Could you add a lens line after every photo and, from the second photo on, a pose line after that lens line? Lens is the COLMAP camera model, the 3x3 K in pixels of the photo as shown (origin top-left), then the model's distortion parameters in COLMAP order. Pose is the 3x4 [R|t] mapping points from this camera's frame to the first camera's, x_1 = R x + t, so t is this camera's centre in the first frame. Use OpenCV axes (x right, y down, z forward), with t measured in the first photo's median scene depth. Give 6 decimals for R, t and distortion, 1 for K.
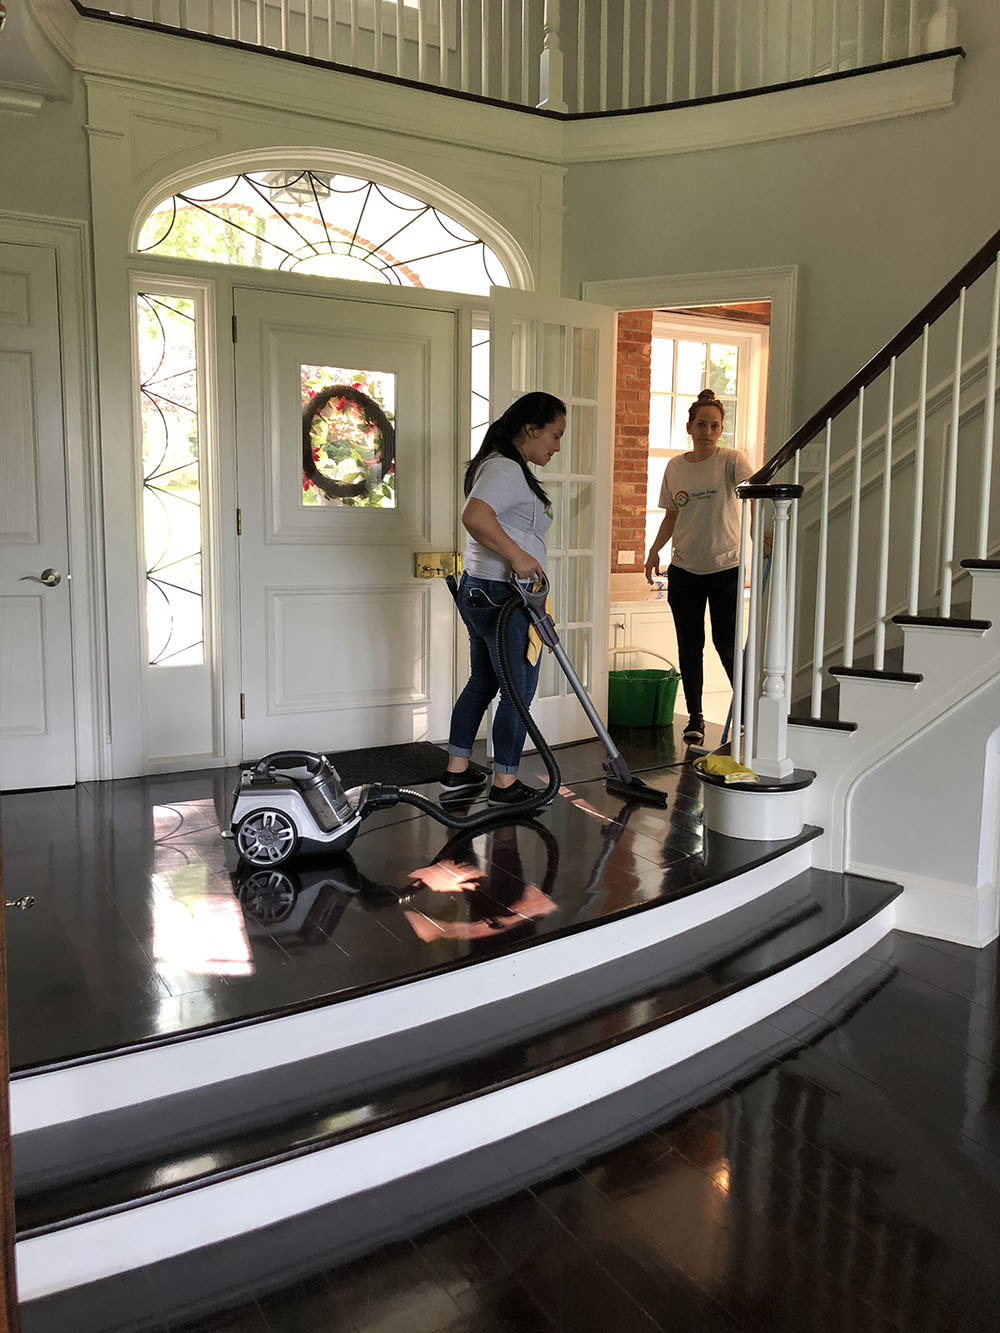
lens RADIAL K [[1080.4, 0, 502.4], [0, 1080.4, 645.7], [0, 0, 1]] dist [0.003704, 0.024614]
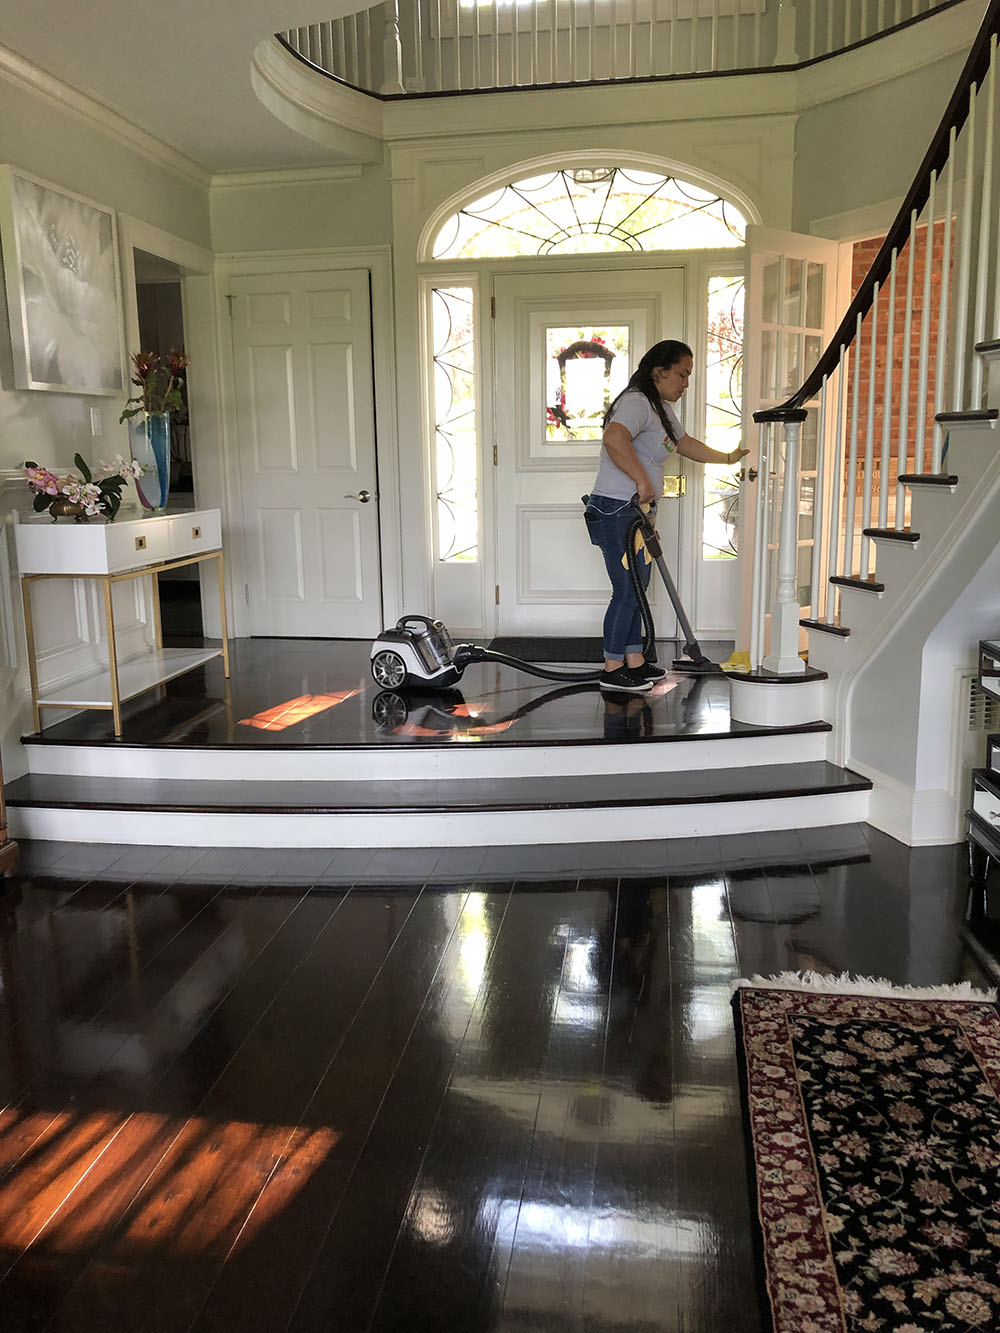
lens RADIAL K [[1080.4, 0, 502.4], [0, 1080.4, 645.7], [0, 0, 1]] dist [0.003704, 0.024614]
pose [[0.796670, 0.083470, -0.598623, 0.604942], [-0.048649, 0.996060, 0.074142, 0.021312], [0.602453, -0.029944, 0.797592, -0.061649]]
